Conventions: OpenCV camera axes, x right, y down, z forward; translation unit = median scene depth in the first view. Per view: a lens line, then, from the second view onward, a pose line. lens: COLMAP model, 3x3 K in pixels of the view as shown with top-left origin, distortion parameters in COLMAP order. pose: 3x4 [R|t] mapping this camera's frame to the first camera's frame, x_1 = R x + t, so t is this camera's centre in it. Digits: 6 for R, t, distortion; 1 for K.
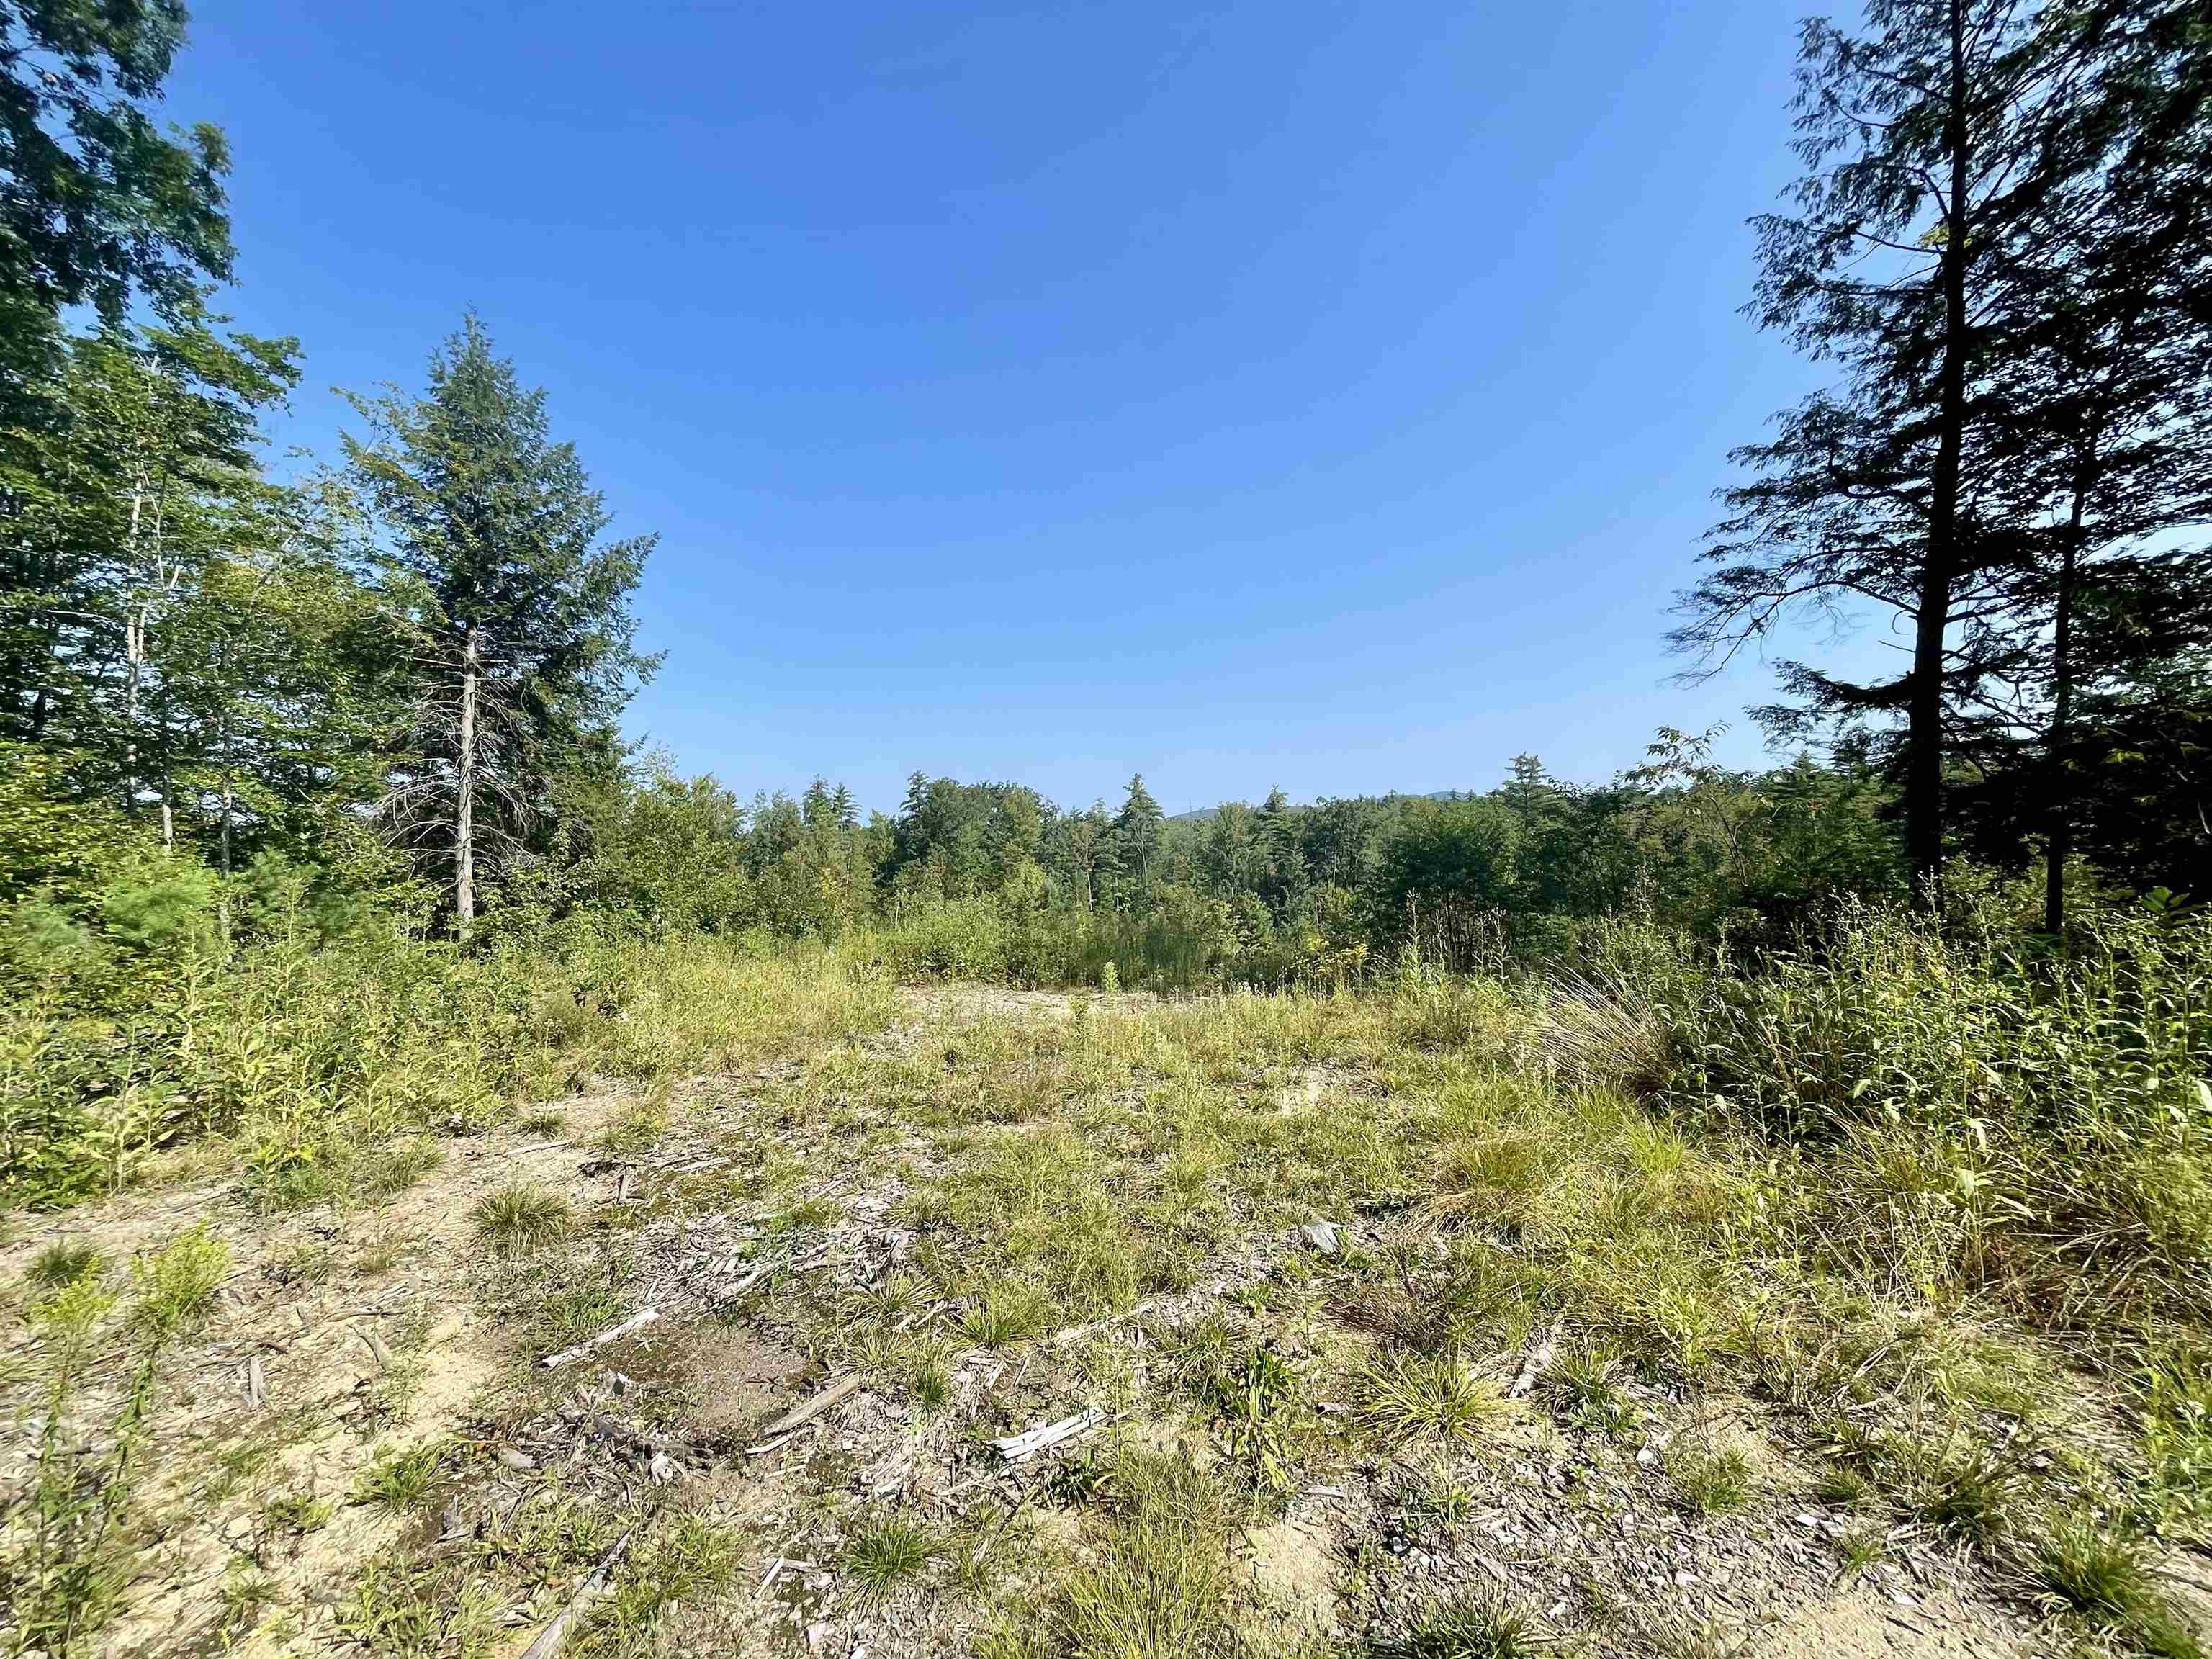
lens RADIAL K [[896.9, 0, 1110.6], [0, 896.9, 818.8], [0, 0, 1]] dist [-0.000429, 0.000920]
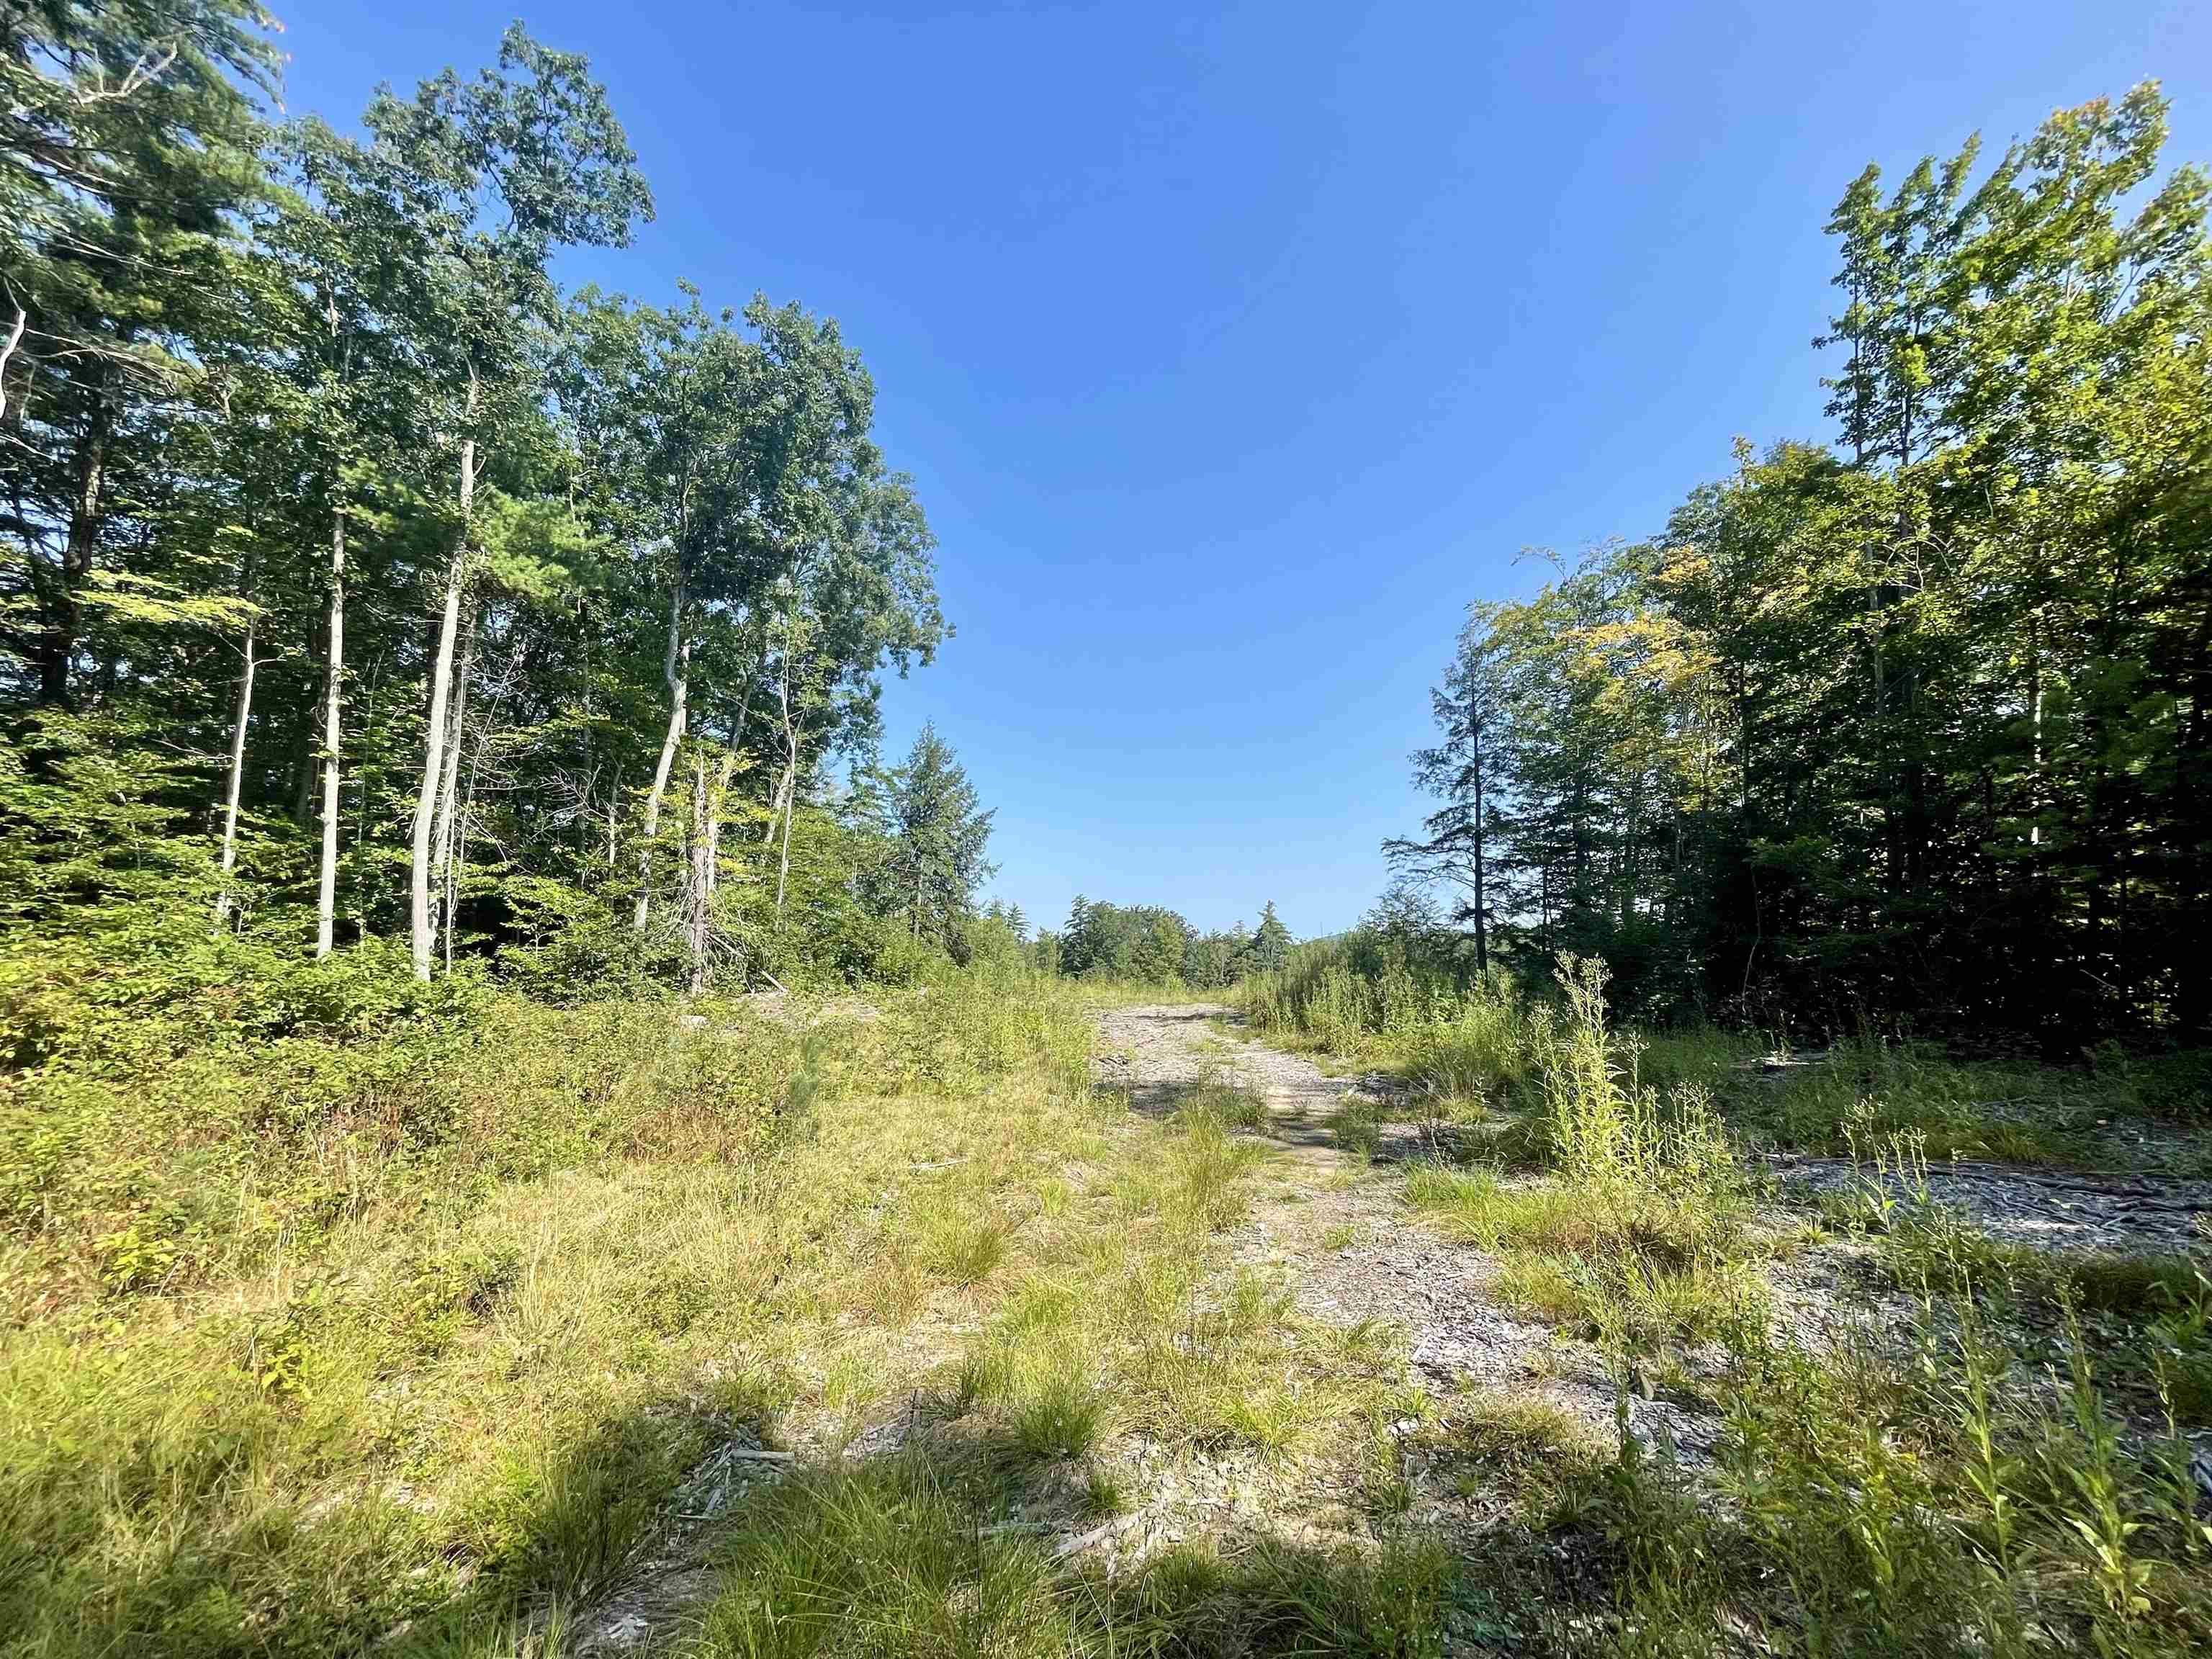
lens RADIAL K [[896.9, 0, 1100.3], [0, 896.9, 819.8], [0, 0, 1]] dist [-0.000429, 0.000920]
pose [[0.984279, 0.005532, -0.176534, 0.209013], [-0.028060, 0.991712, -0.125375, -0.046945], [0.174377, 0.128358, 0.976277, -1.862864]]
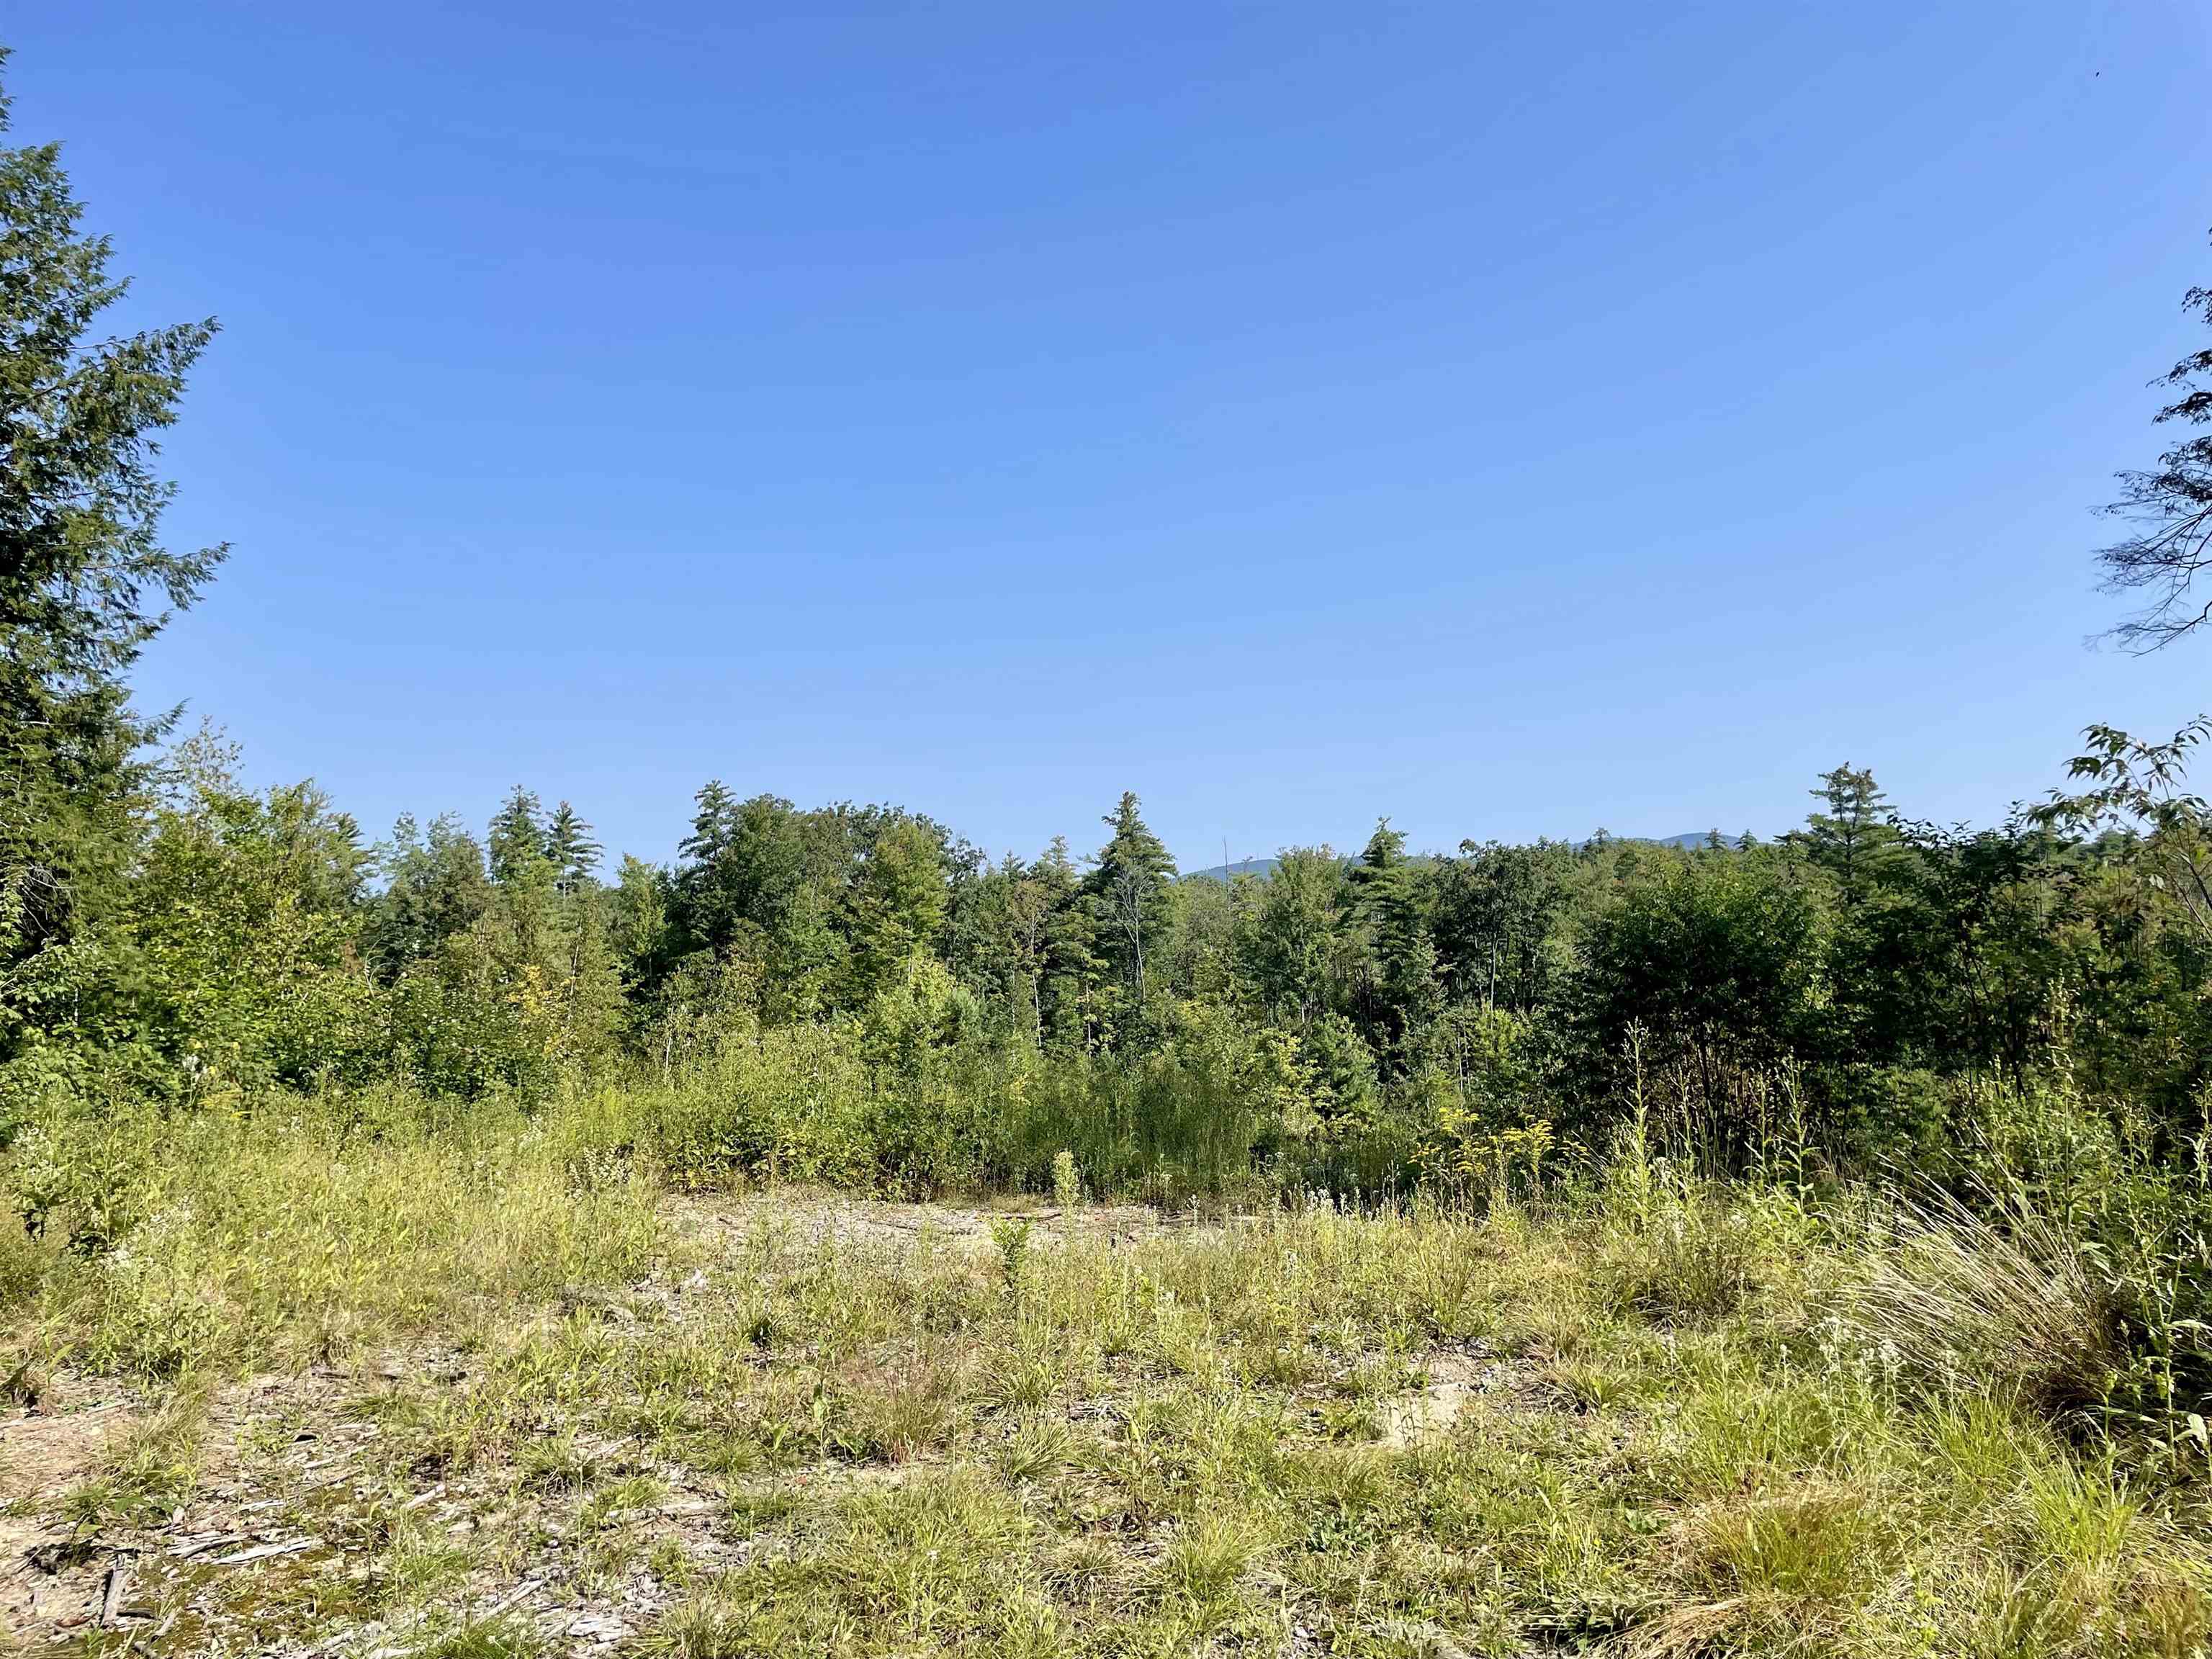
lens RADIAL K [[1673.5, 0, 1141.5], [0, 1673.5, 833.5], [0, 0, 1]] dist [0.082092, -0.099839]
pose [[0.999205, 0.013258, 0.037599, 0.001238], [-0.012296, 0.999594, -0.025693, -0.002538], [-0.037924, 0.025210, 0.998963, -0.001553]]
